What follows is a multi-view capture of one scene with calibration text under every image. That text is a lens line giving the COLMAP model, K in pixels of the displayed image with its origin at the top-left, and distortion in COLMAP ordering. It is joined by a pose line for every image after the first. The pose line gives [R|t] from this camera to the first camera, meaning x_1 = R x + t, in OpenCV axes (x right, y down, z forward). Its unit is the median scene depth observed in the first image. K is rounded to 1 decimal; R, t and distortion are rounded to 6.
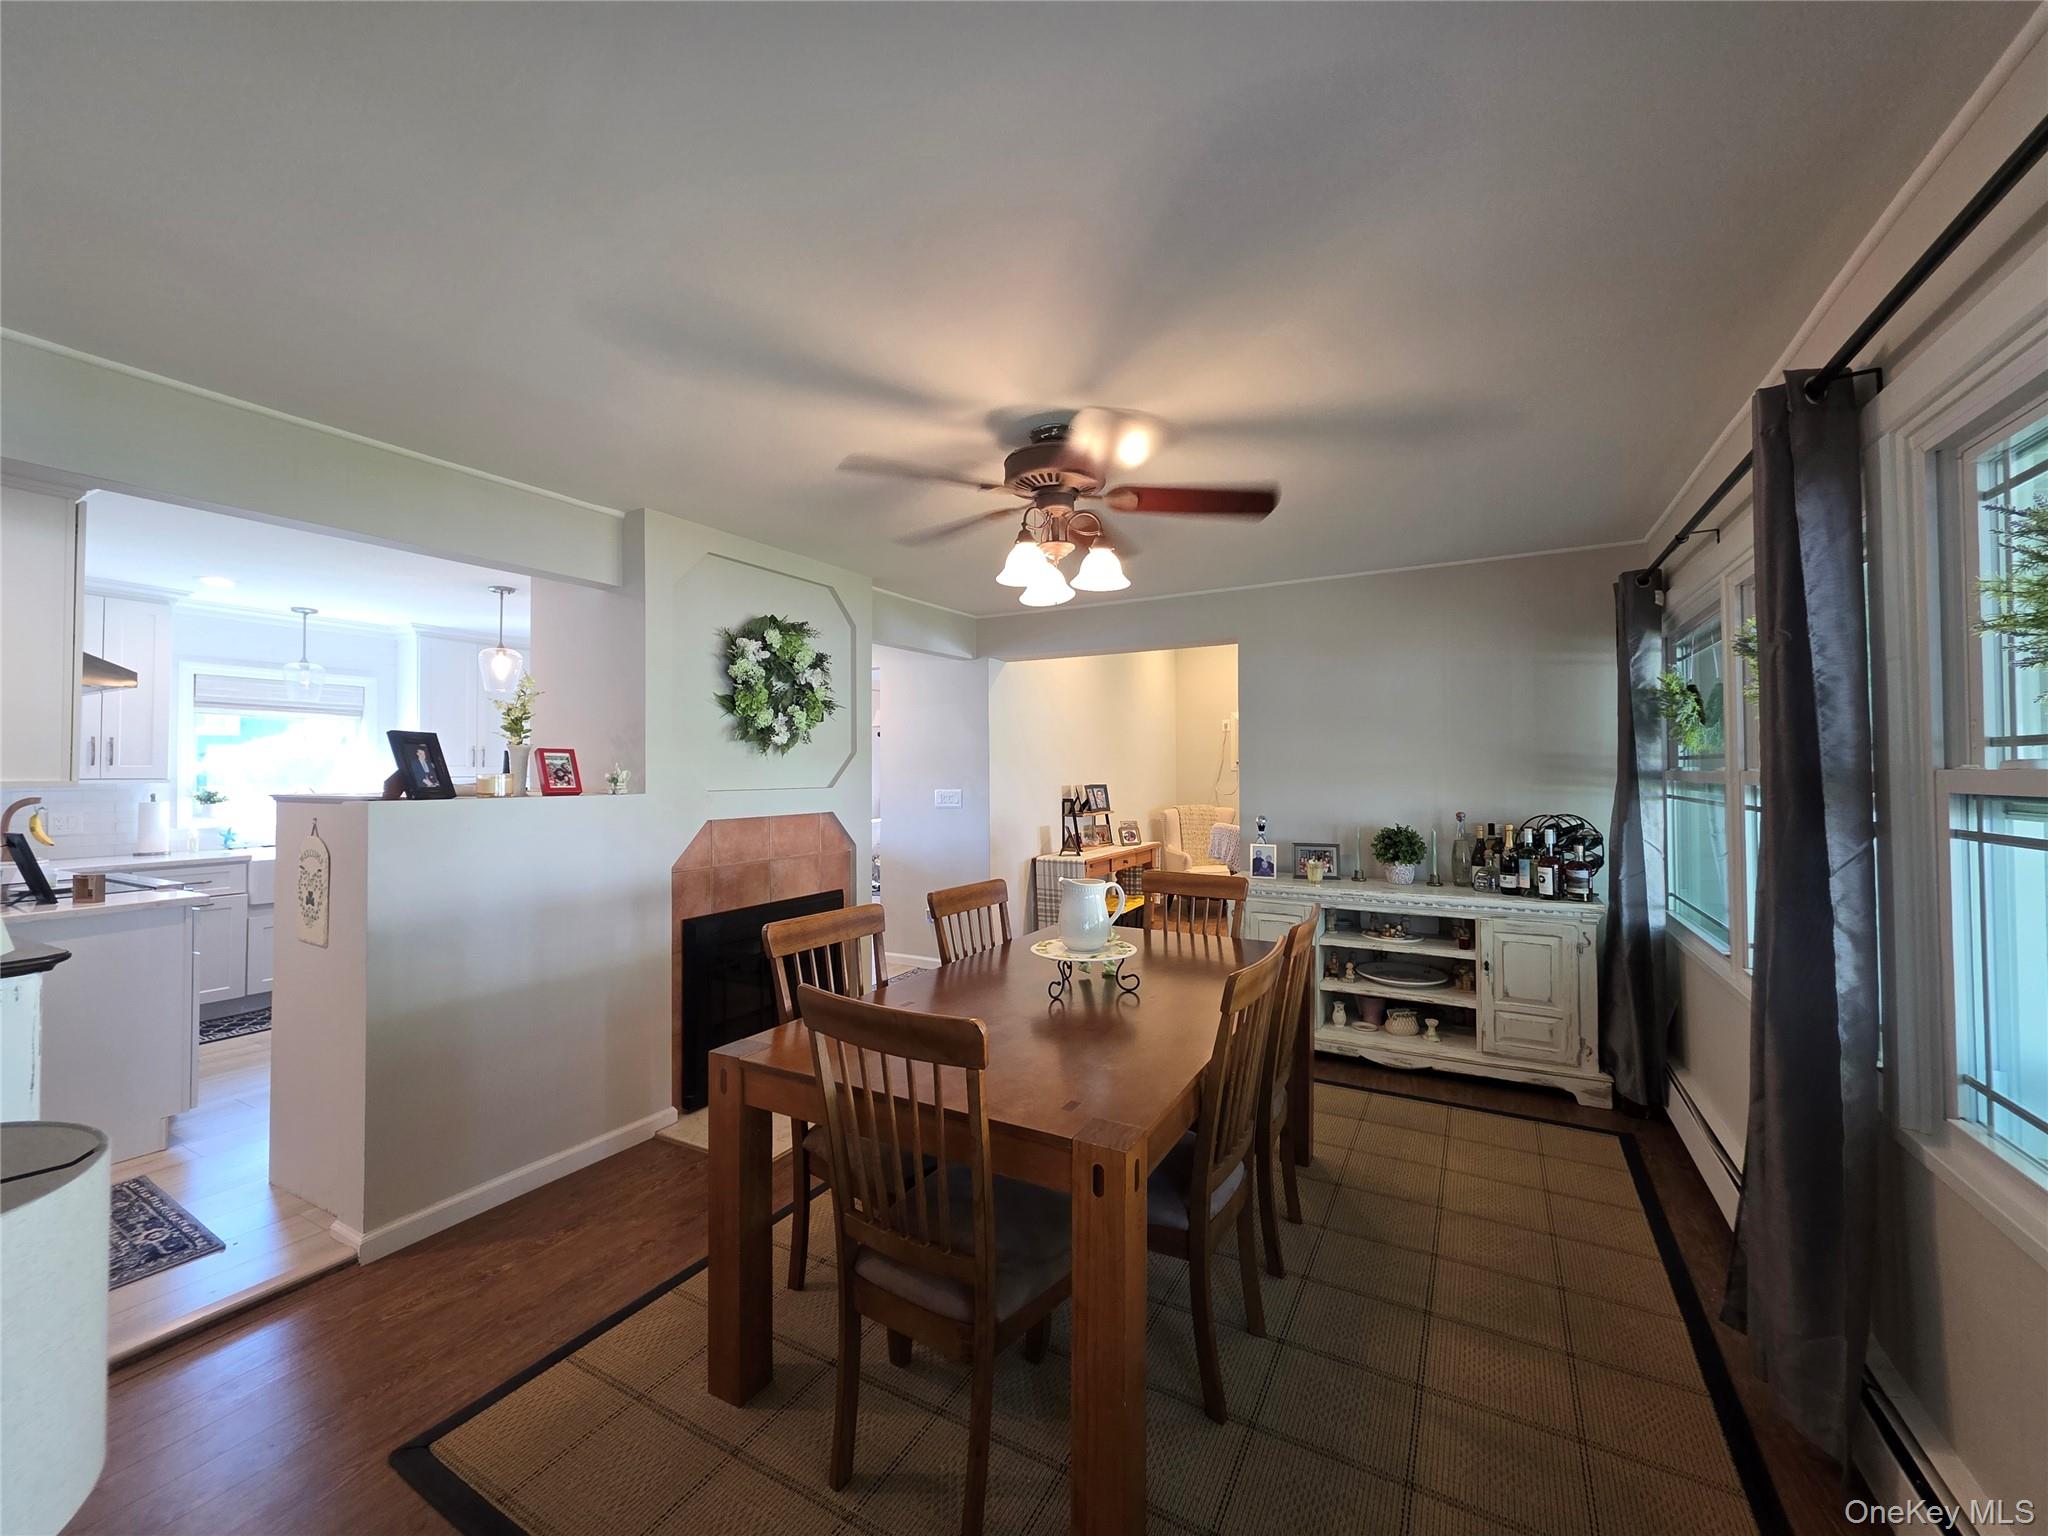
lens RADIAL K [[827.4, 0, 1030.3], [0, 827.4, 759.9], [0, 0, 1]] dist [0.001113, -0.000010]
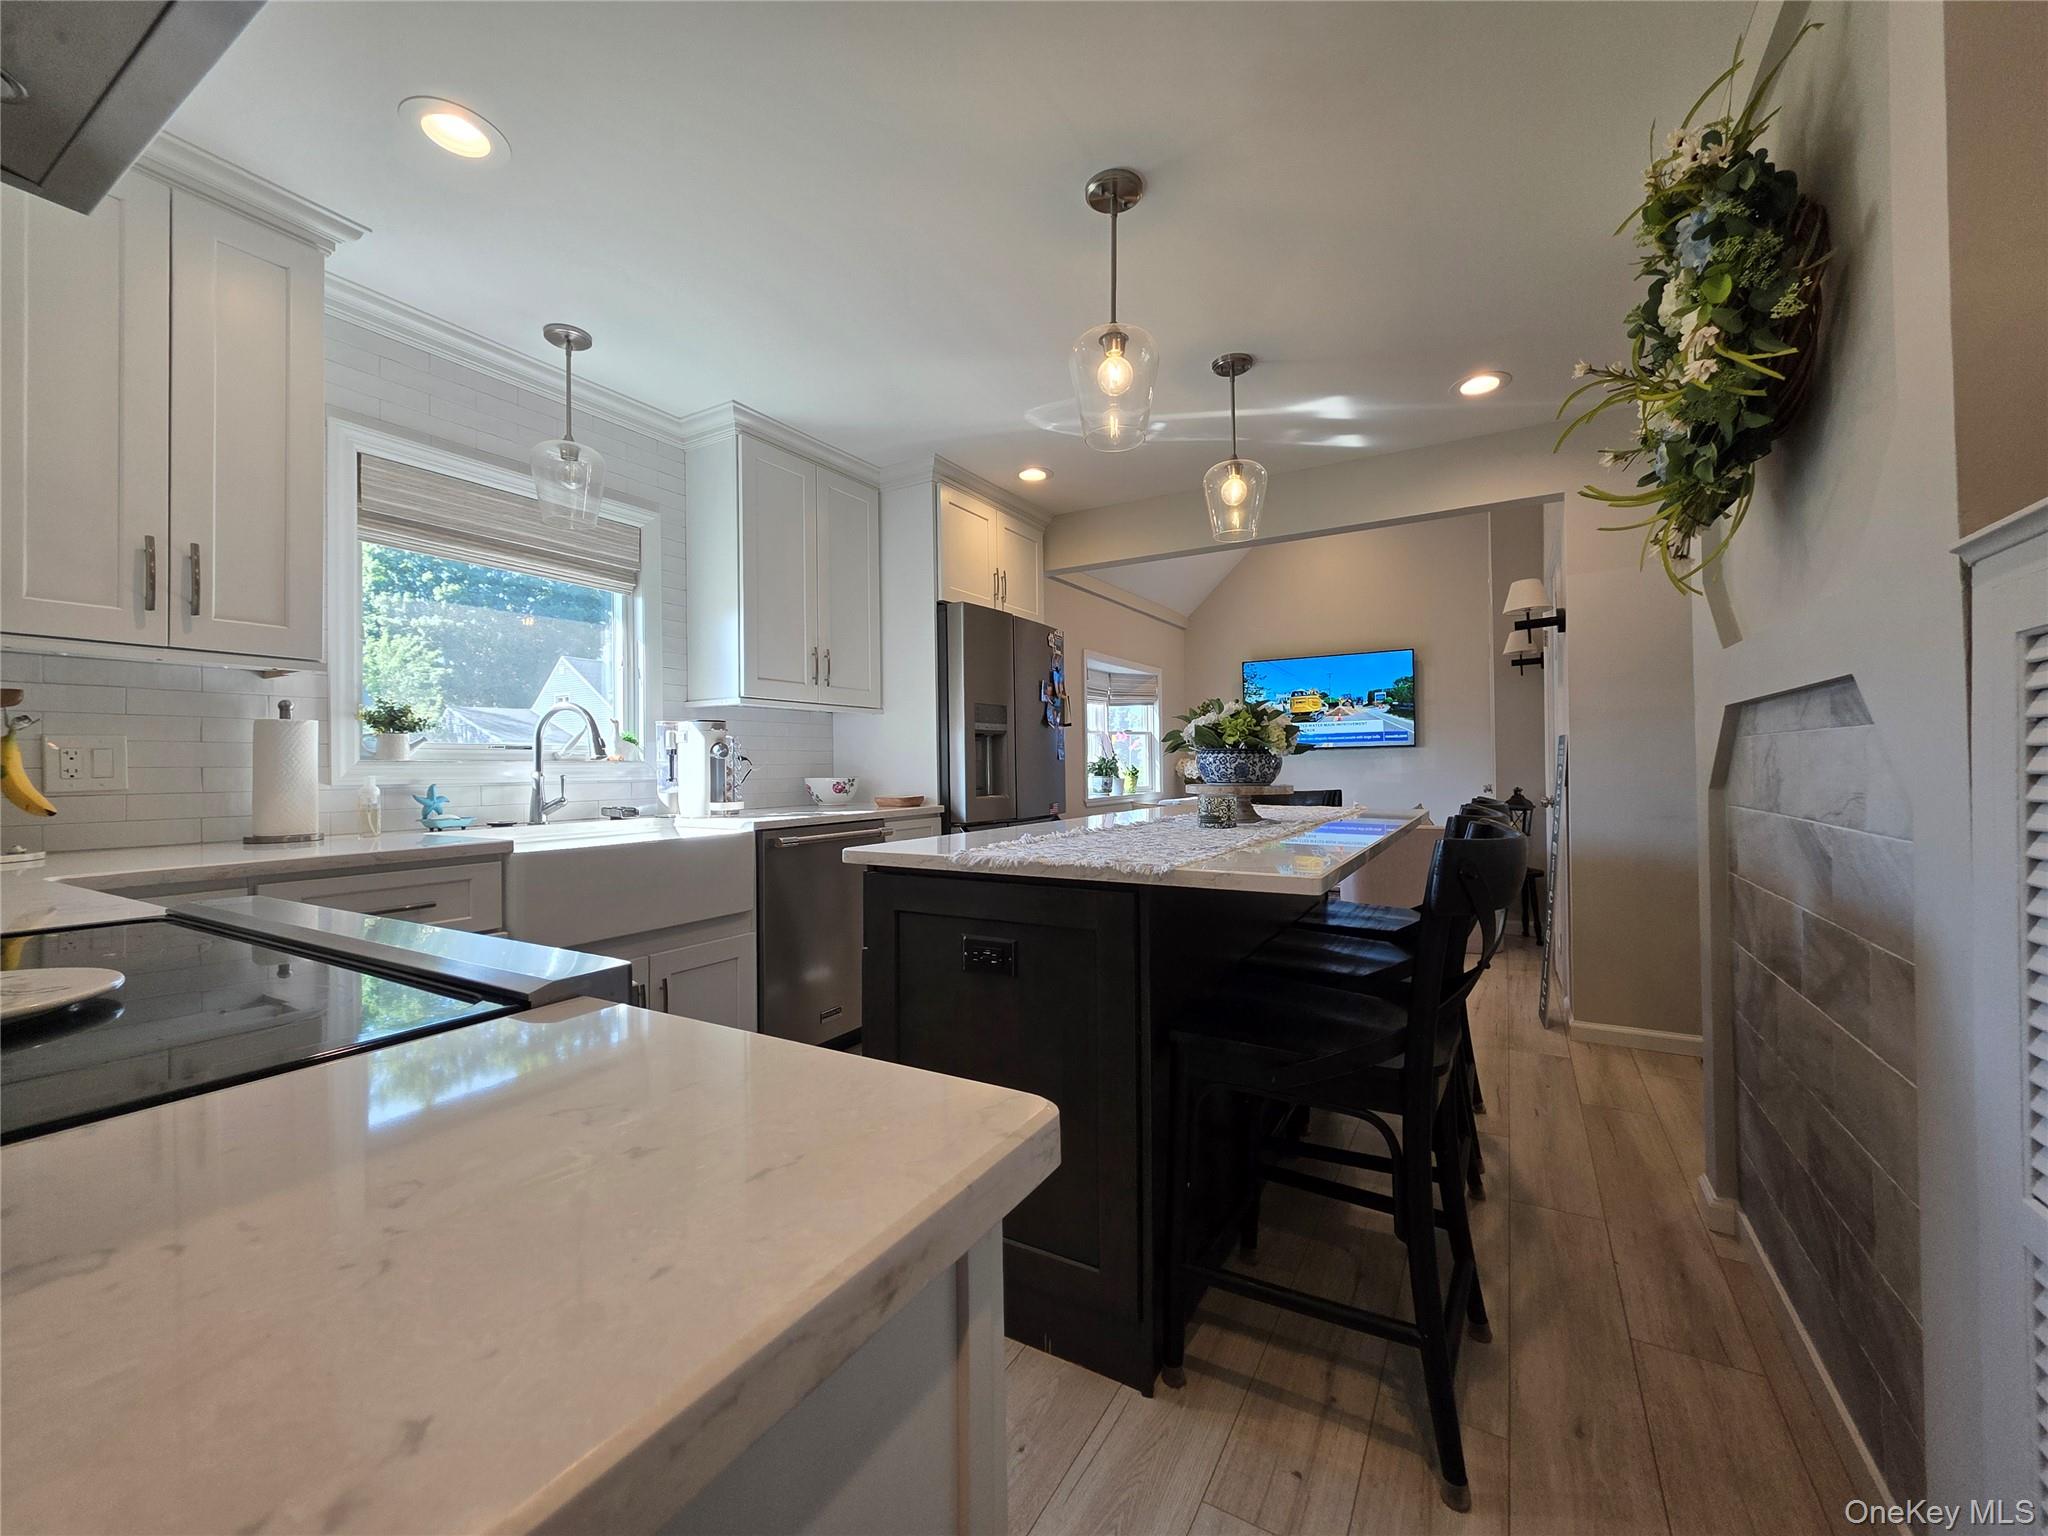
lens RADIAL K [[827.4, 0, 1030.3], [0, 827.4, 759.9], [0, 0, 1]] dist [0.001113, -0.000010]
pose [[0.999675, -0.004446, -0.025083, -0.631692], [0.004606, 0.999969, 0.006358, 0.067887], [0.025054, -0.006471, 0.999665, 0.553293]]
